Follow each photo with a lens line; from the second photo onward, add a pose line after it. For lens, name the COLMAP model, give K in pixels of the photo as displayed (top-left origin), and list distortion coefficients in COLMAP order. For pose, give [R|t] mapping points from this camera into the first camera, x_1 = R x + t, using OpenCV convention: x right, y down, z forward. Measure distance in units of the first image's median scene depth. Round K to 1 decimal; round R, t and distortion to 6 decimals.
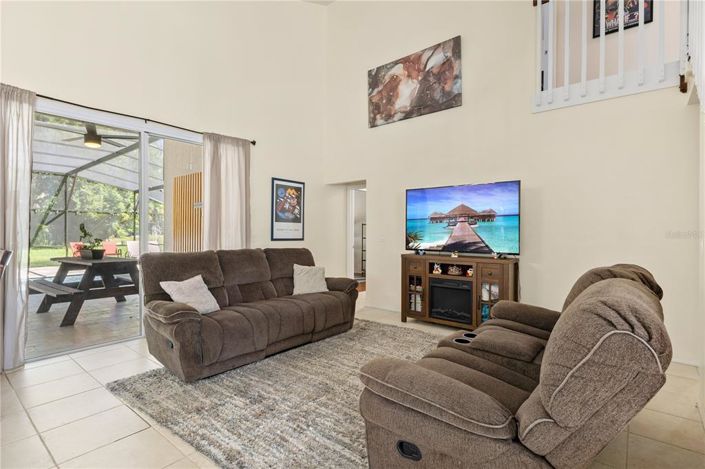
lens RADIAL K [[349.2, 0, 350.9], [0, 349.2, 231.7], [0, 0, 1]] dist [0.011213, -0.002105]
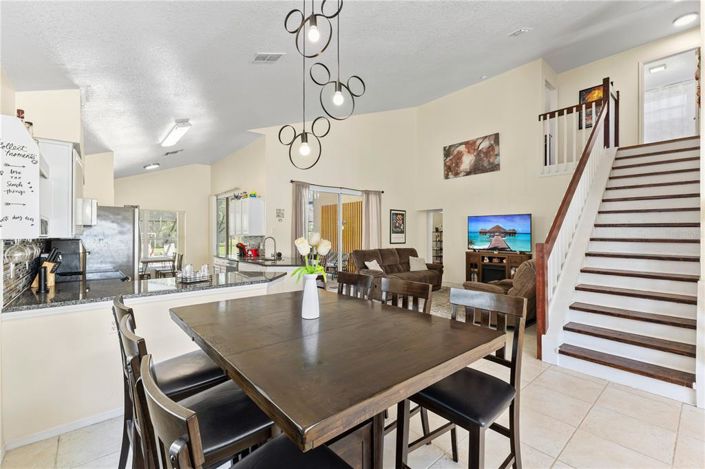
lens RADIAL K [[304.1, 0, 352.2], [0, 304.1, 231.4], [0, 0, 1]] dist [0.002374, -0.000207]
pose [[0.985364, -0.004563, -0.170403, -0.174415], [0.003301, 0.999965, -0.007687, -0.032134], [0.170432, 0.007012, 0.985345, -0.699070]]
